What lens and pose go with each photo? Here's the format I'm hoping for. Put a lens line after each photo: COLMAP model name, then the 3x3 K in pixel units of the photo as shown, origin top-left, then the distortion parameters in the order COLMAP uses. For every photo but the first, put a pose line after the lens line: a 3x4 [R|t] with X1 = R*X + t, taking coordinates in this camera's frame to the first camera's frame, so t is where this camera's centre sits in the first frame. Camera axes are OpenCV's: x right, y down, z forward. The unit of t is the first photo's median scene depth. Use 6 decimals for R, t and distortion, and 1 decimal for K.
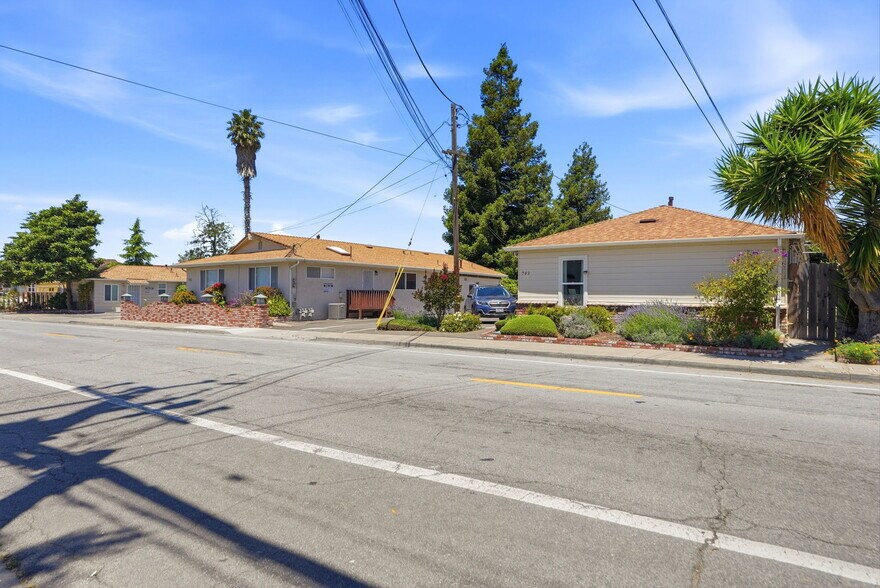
lens RADIAL K [[520.2, 0, 442.2], [0, 520.2, 291.7], [0, 0, 1]] dist [-0.000464, -0.000647]
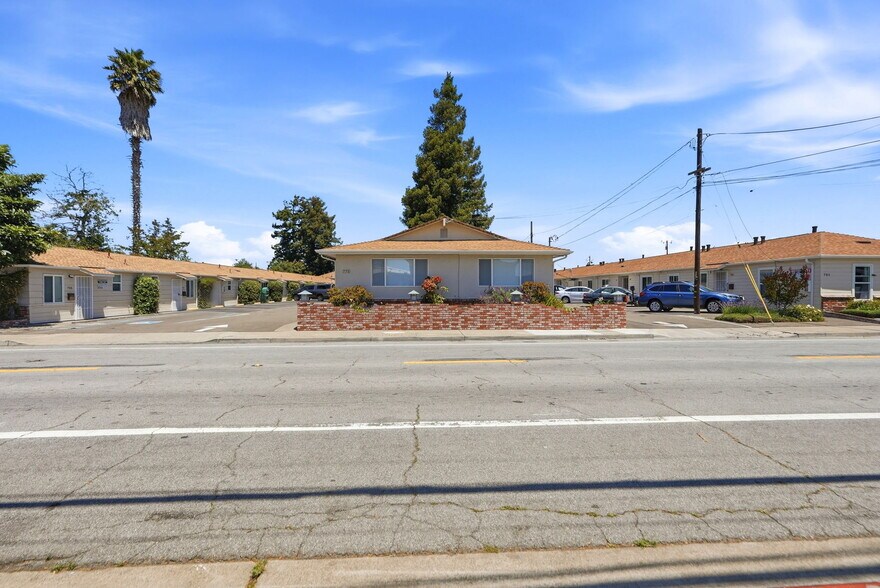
lens RADIAL K [[406.9, 0, 441.6], [0, 406.9, 292.7], [0, 0, 1]] dist [-0.010589, 0.000010]
pose [[0.790101, -0.010557, 0.612886, -0.824109], [-0.002438, 0.999790, 0.020365, -0.005067], [-0.612972, -0.017585, 0.789909, 0.508914]]
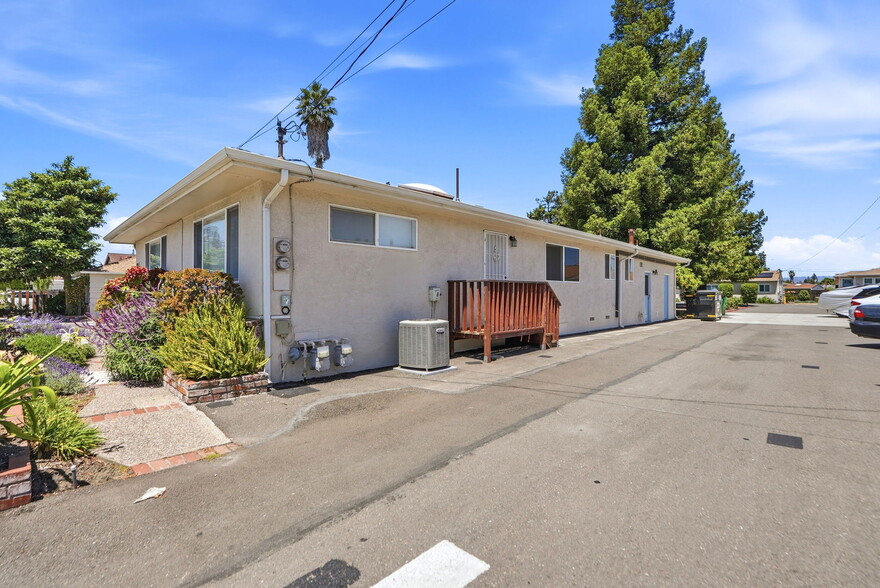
lens RADIAL K [[406.9, 0, 441.6], [0, 406.9, 292.7], [0, 0, 1]] dist [-0.010589, 0.000010]
pose [[0.990143, -0.004267, -0.139994, -0.151095], [0.005455, 0.999952, 0.008104, 0.002967], [0.139953, -0.008788, 0.990119, 0.726465]]
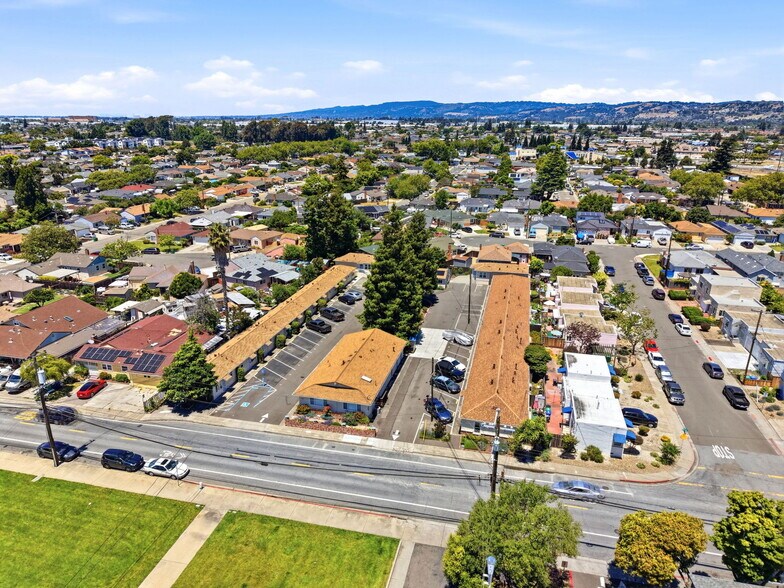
lens RADIAL K [[522.3, 0, 391.5], [0, 522.3, 296.6], [0, 0, 1]] dist [0.030975, -0.030910]
pose [[0.929445, -0.116928, 0.349941, -0.981889], [-0.006955, 0.942734, 0.333473, -1.372846], [-0.368894, -0.312379, 0.875407, -1.156548]]
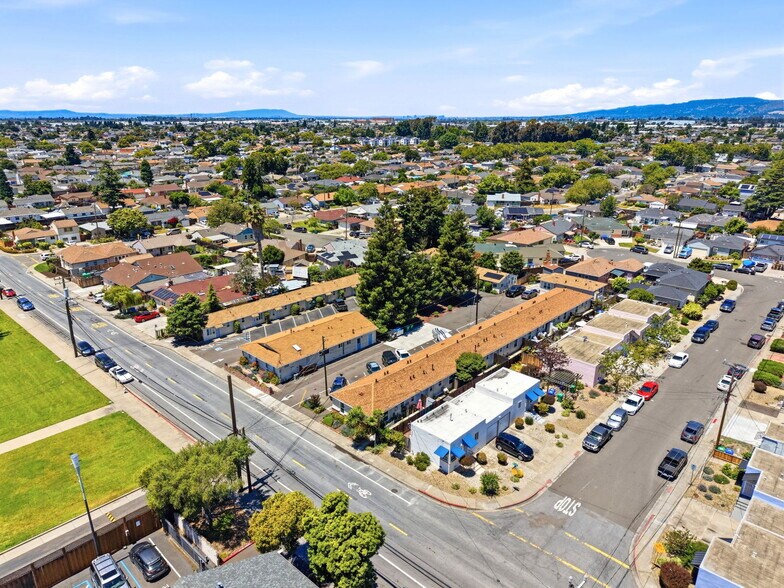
lens RADIAL K [[522.3, 0, 391.5], [0, 522.3, 296.6], [0, 0, 1]] dist [0.030975, -0.030910]
pose [[0.991965, 0.040438, -0.119875, 0.673477], [0.001848, 0.942807, 0.333335, -1.365299], [0.126499, -0.330878, 0.935156, -1.553068]]
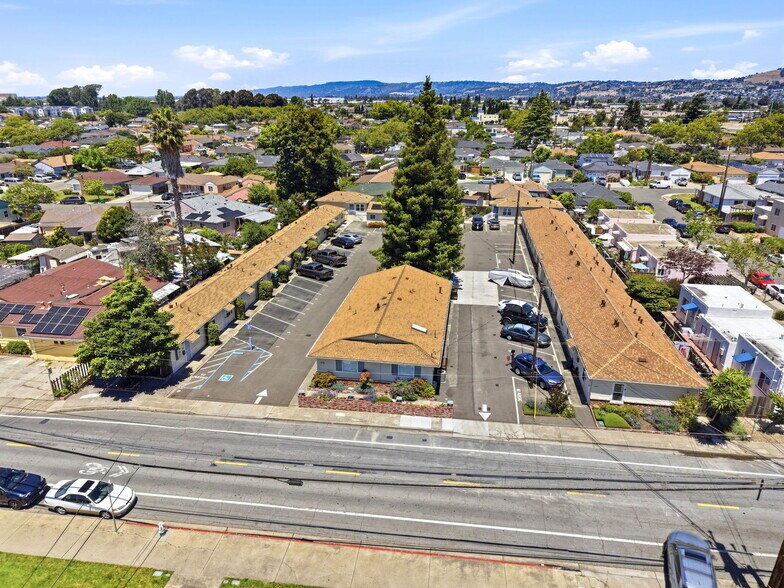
lens RADIAL K [[525.7, 0, 392.0], [0, 525.7, 294.0], [0, 0, 1]] dist [0.009398, -0.004637]
pose [[0.888010, -0.159478, 0.431283, -1.013112], [-0.006502, 0.933482, 0.358566, -0.800204], [-0.459778, -0.321214, 0.827904, -0.239551]]
